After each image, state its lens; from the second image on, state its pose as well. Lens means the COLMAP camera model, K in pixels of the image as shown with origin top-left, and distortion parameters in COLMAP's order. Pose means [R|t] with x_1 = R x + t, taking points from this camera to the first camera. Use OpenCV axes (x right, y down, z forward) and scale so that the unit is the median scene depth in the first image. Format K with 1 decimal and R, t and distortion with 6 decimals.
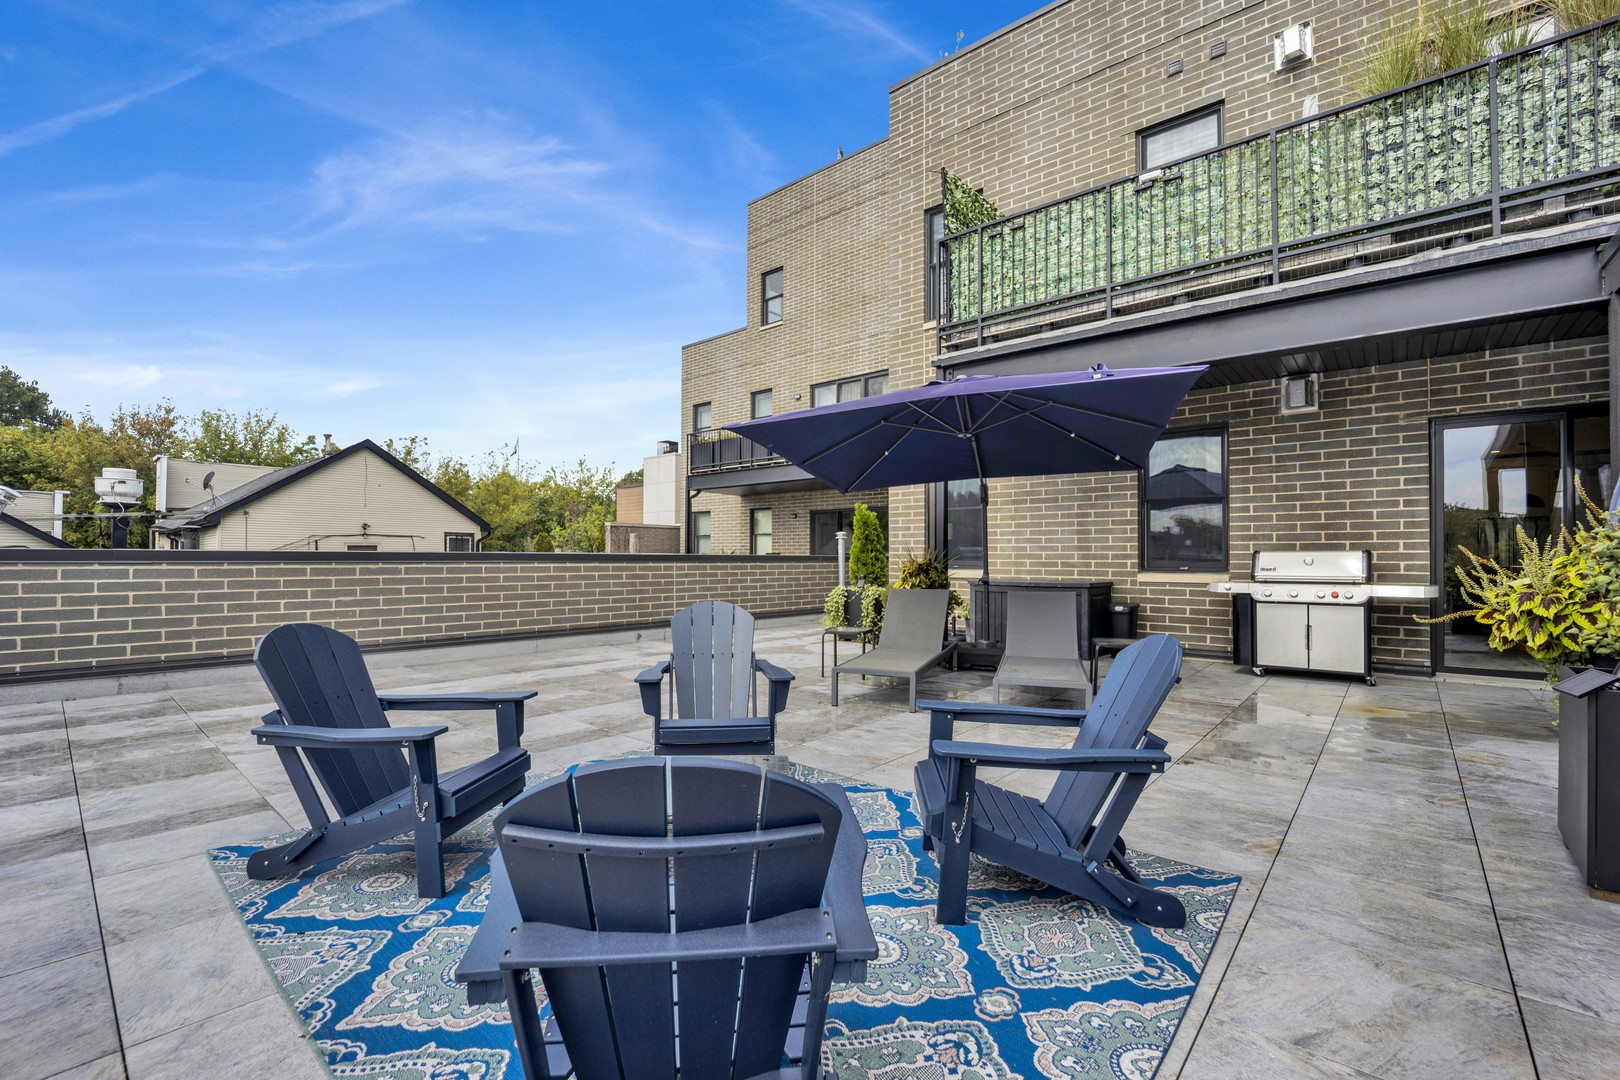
lens RADIAL K [[678.9, 0, 793.8], [0, 678.9, 550.7], [0, 0, 1]] dist [-0.024041, 0.000435]
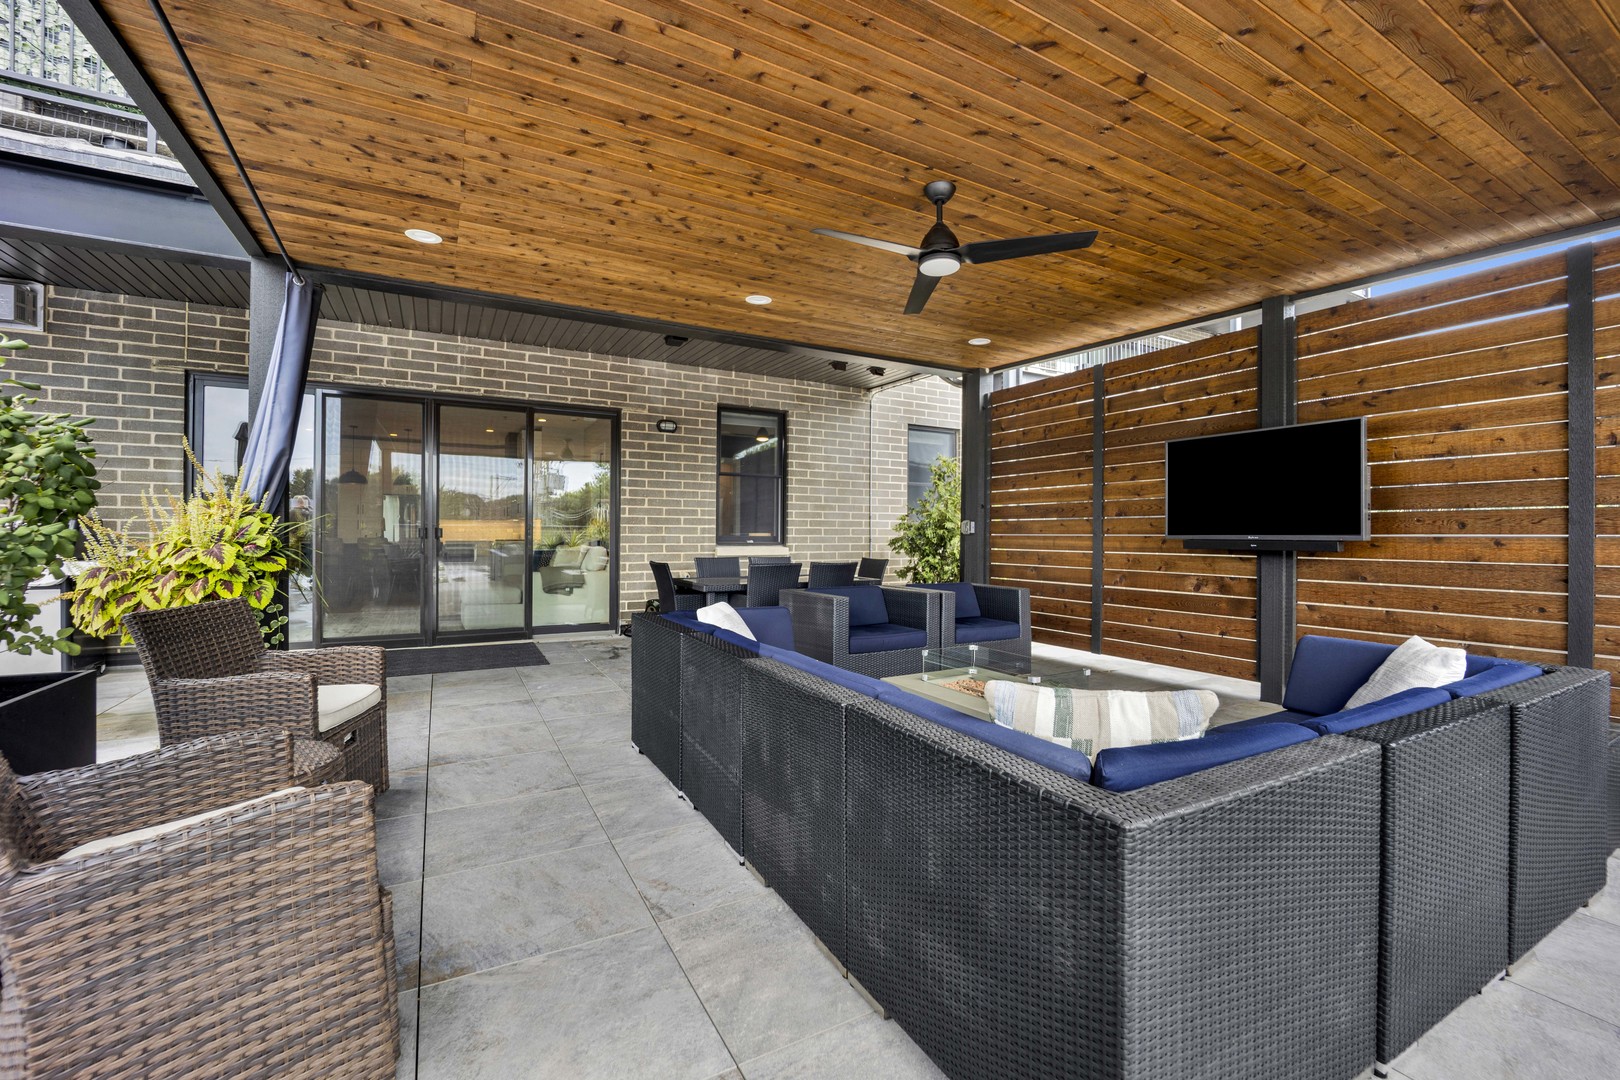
lens RADIAL K [[678.9, 0, 813.0], [0, 678.9, 534.7], [0, 0, 1]] dist [-0.024041, 0.000435]
pose [[0.322257, -0.002128, 0.946650, 0.322747], [-0.014689, 0.999866, 0.007248, 0.000883], [-0.946538, -0.016241, 0.322182, -0.065145]]
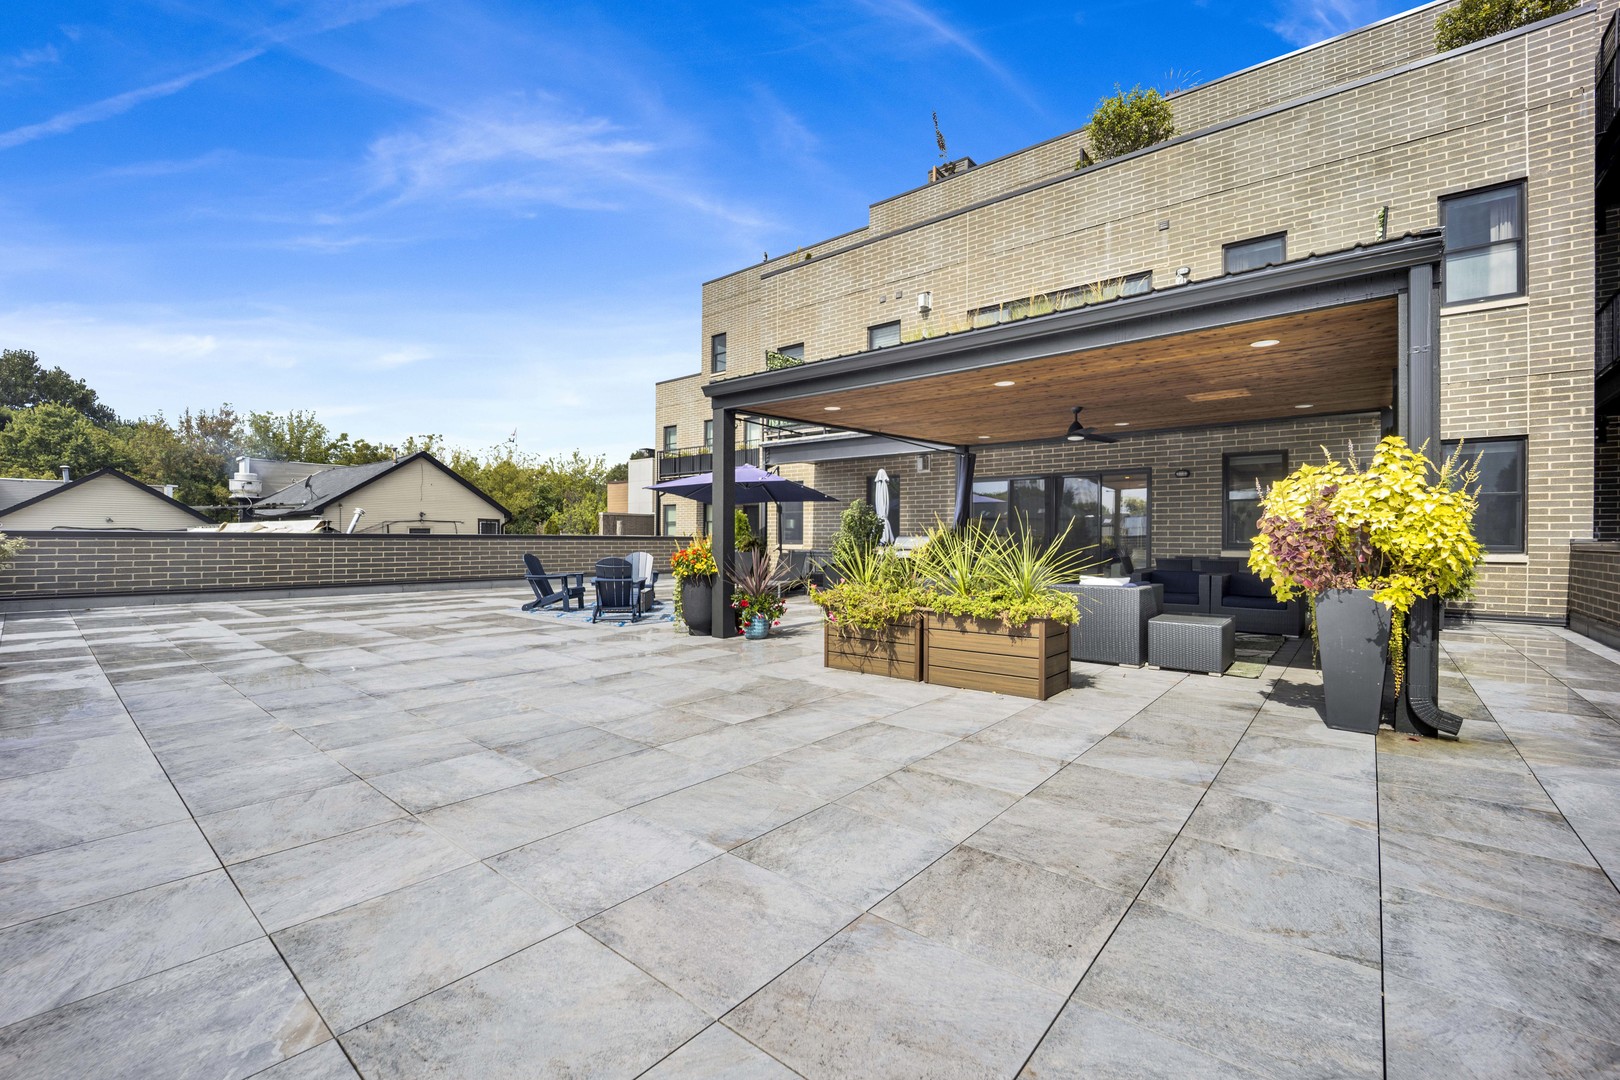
lens RADIAL K [[678.9, 0, 813.3], [0, 678.9, 529.1], [0, 0, 1]] dist [-0.024041, 0.000435]
pose [[0.999200, 0.003464, 0.039839, 0.279719], [-0.003302, 0.999986, -0.004136, -0.010512], [-0.039853, 0.004001, 0.999198, -1.071309]]
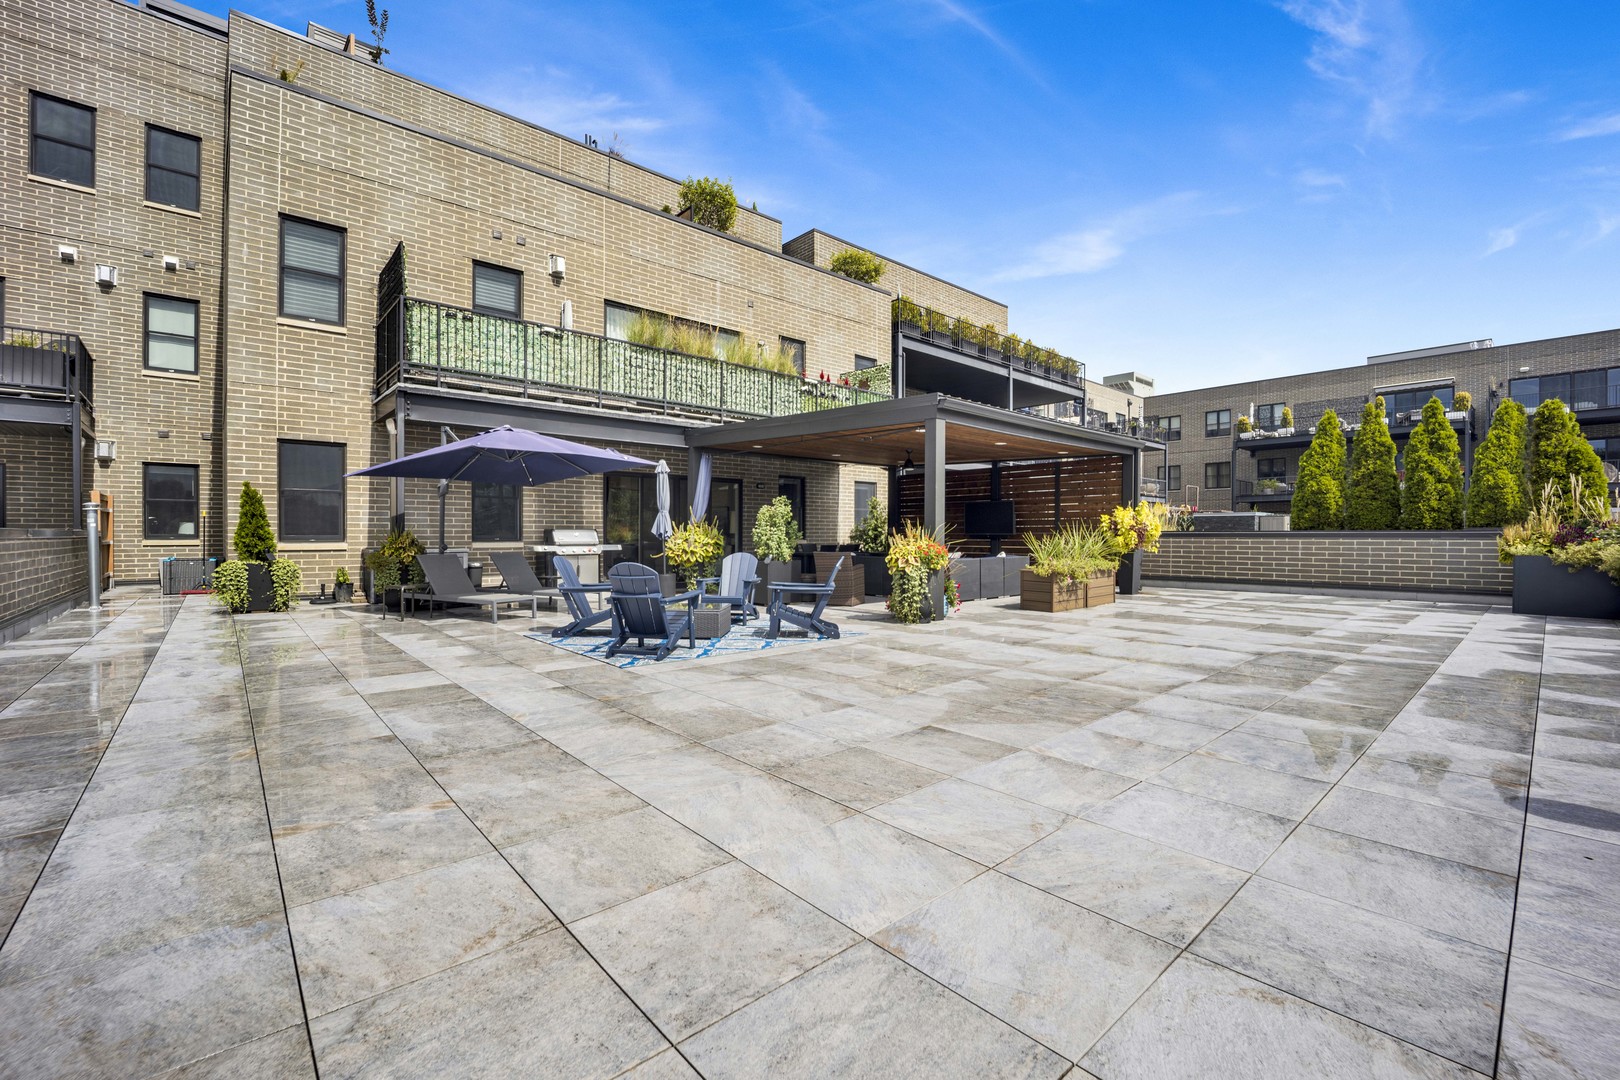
lens RADIAL K [[678.9, 0, 817.9], [0, 678.9, 537.4], [0, 0, 1]] dist [-0.024041, 0.000435]
pose [[0.106638, -0.006507, 0.994277, -1.012929], [-0.009563, 0.999926, 0.007569, 0.001509], [-0.994252, -0.010316, 0.106568, 0.033102]]
